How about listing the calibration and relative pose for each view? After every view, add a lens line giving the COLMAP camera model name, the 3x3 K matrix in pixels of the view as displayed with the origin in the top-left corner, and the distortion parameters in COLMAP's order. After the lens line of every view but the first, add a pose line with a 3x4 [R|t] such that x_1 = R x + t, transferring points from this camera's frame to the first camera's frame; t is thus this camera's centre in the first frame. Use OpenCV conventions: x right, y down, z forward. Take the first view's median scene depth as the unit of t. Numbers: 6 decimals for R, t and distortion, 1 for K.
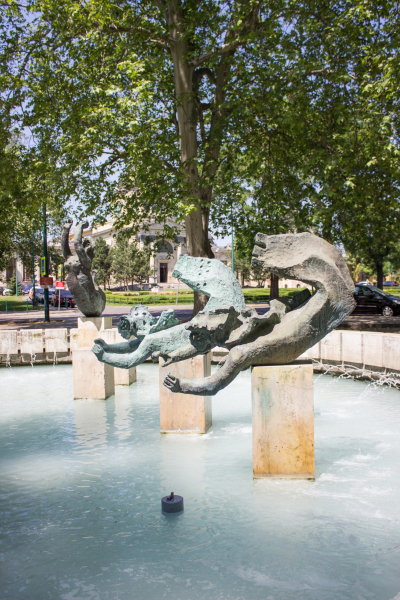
lens RADIAL K [[560.2, 0, 200.0], [0, 560.2, 300.0], [0, 0, 1]] dist [-0.132304, -0.000606]
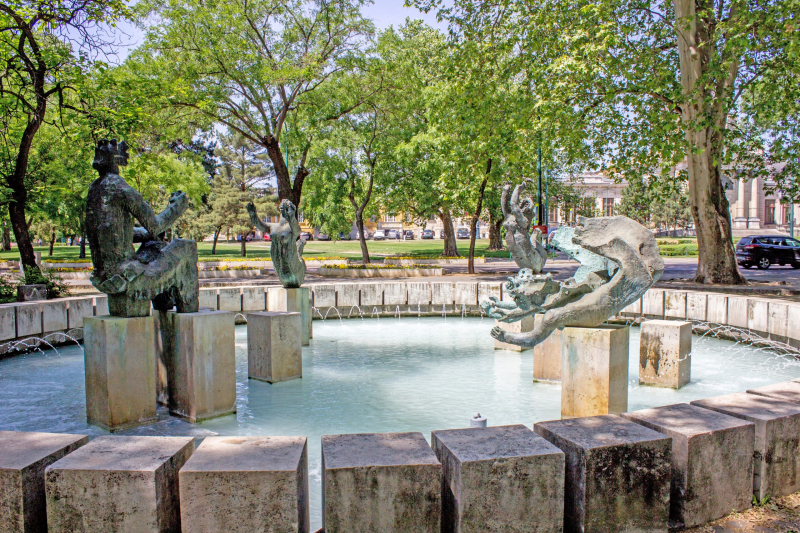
lens RADIAL K [[663.5, 0, 402.0], [0, 663.5, 274.4], [0, 0, 1]] dist [-0.186342, 0.175656]
pose [[0.858667, 0.046723, -0.510400, 0.517361], [-0.023425, 0.998373, 0.051984, -0.061812], [0.511999, -0.032681, 0.858364, -0.406810]]
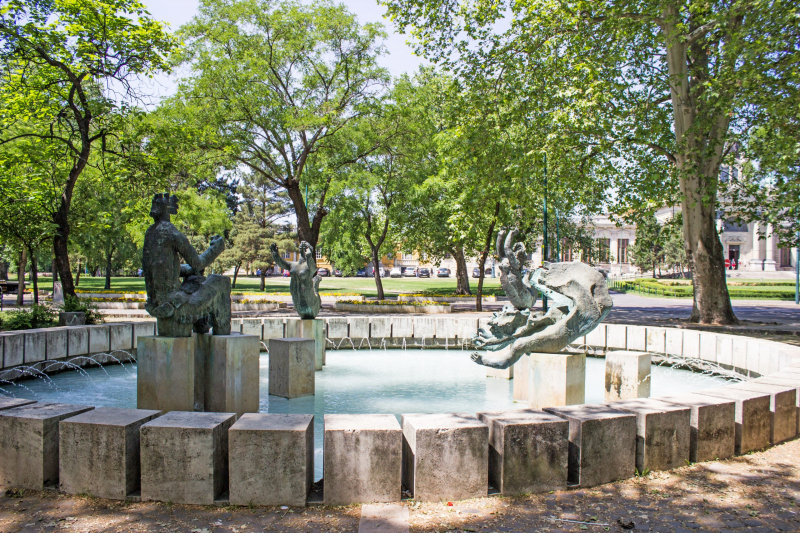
lens RADIAL K [[663.5, 0, 402.0], [0, 663.5, 274.4], [0, 0, 1]] dist [-0.186342, 0.175656]
pose [[0.844290, 0.031709, -0.534948, 0.732531], [-0.039847, 0.999199, -0.003662, -0.068060], [0.534404, 0.024408, 0.844877, -0.654833]]
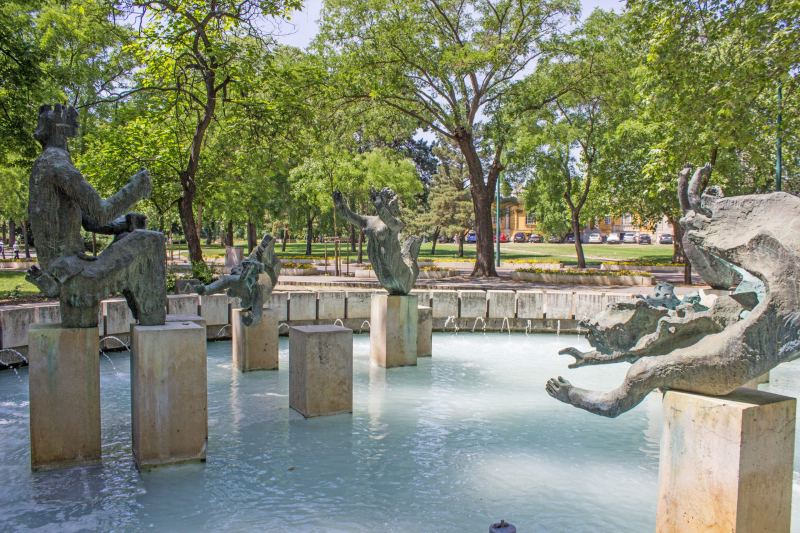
lens RADIAL K [[663.5, 0, 402.0], [0, 663.5, 274.4], [0, 0, 1]] dist [-0.186342, 0.175656]
pose [[0.621192, 0.069272, -0.780591, 0.507054], [-0.036417, 0.997561, 0.059547, -0.059976], [0.782812, -0.008563, 0.622199, 0.248522]]
